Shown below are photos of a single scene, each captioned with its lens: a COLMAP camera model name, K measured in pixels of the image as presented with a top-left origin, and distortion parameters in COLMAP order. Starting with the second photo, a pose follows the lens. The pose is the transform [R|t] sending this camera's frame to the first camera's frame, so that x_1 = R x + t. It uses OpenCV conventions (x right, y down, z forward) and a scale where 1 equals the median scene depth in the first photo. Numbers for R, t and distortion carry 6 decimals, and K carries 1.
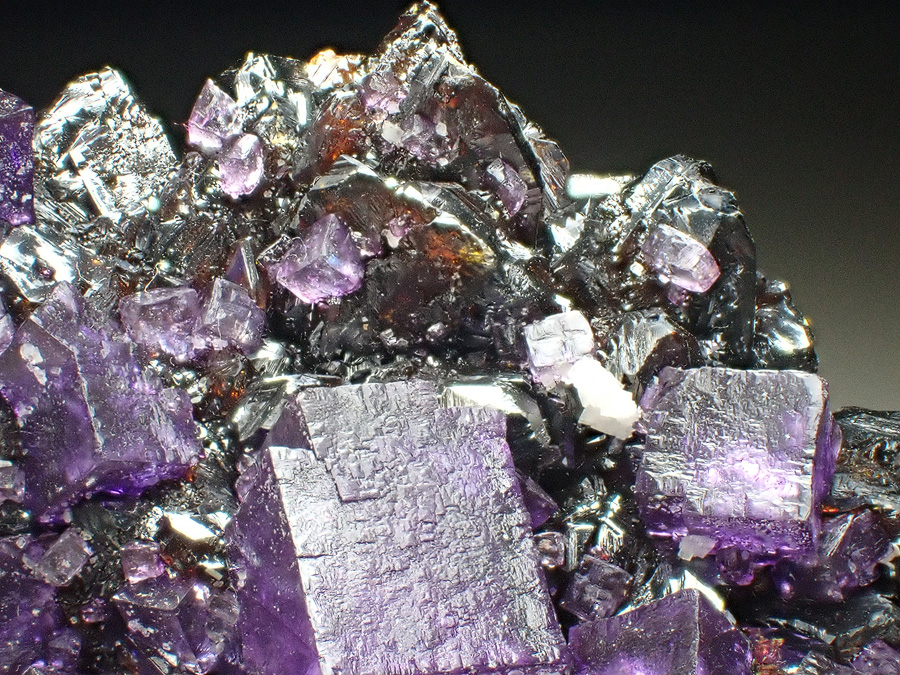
lens RADIAL K [[2702.3, 0, 450.0], [0, 2702.3, 337.5], [0, 0, 1]] dist [-0.019537, -0.367852]
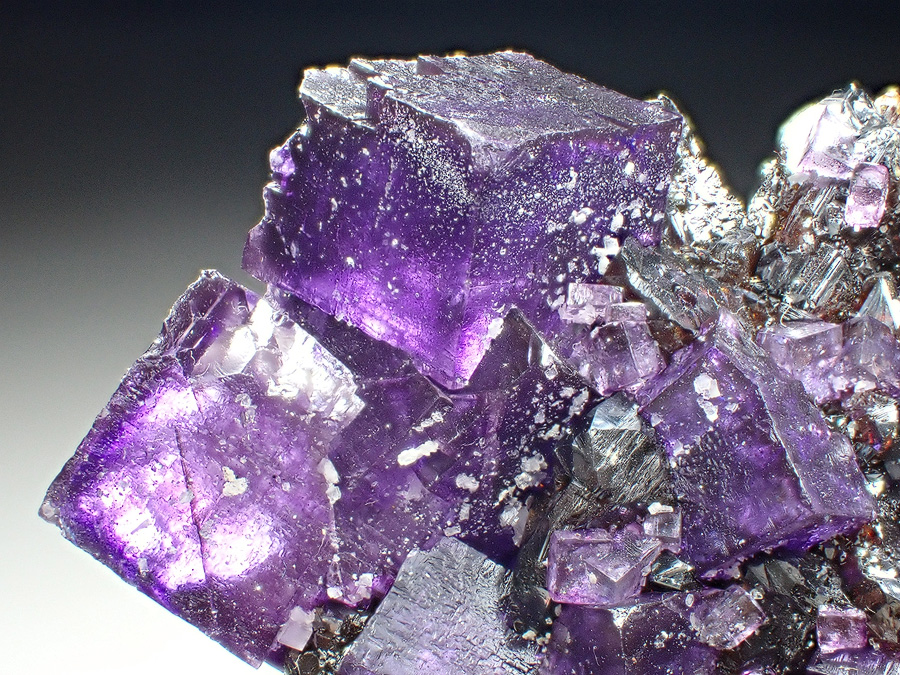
lens RADIAL K [[1718.9, 0, 450.0], [0, 1718.9, 337.5], [0, 0, 1]] dist [0.008931, -0.097925]
pose [[0.994362, 0.051303, 0.092797, -0.284894], [-0.048864, 0.998403, -0.028367, 0.009746], [-0.094104, 0.023673, 0.995281, 0.432950]]
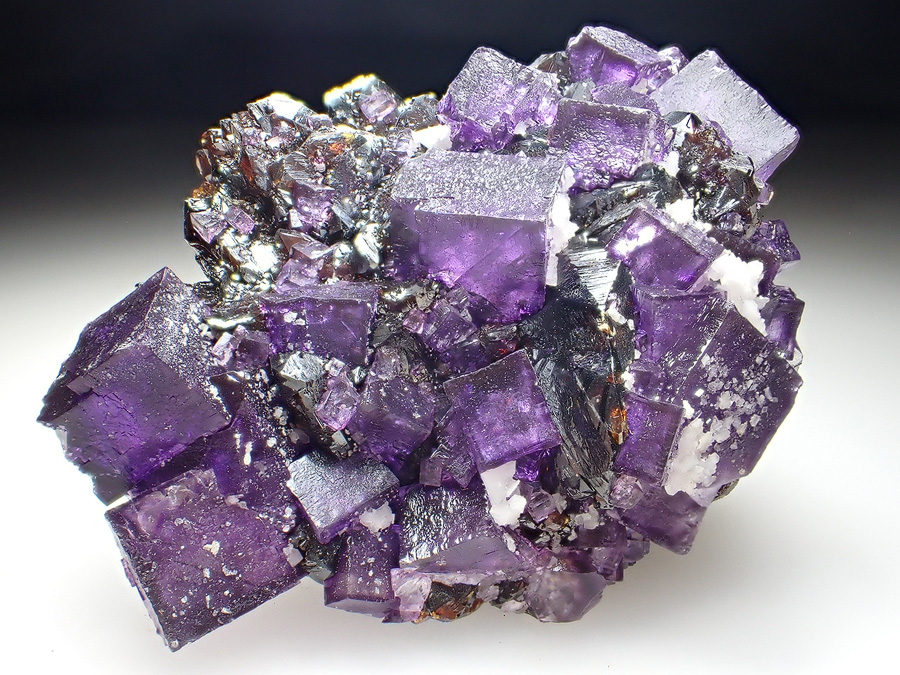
lens RADIAL K [[1104.4, 0, 450.0], [0, 1104.4, 337.5], [0, 0, 1]] dist [-0.069965, -0.013306]
pose [[0.446260, -0.777737, 0.442694, -0.444814], [0.833369, 0.541432, 0.111121, 0.020728], [-0.326112, 0.319338, 0.889761, 0.276349]]
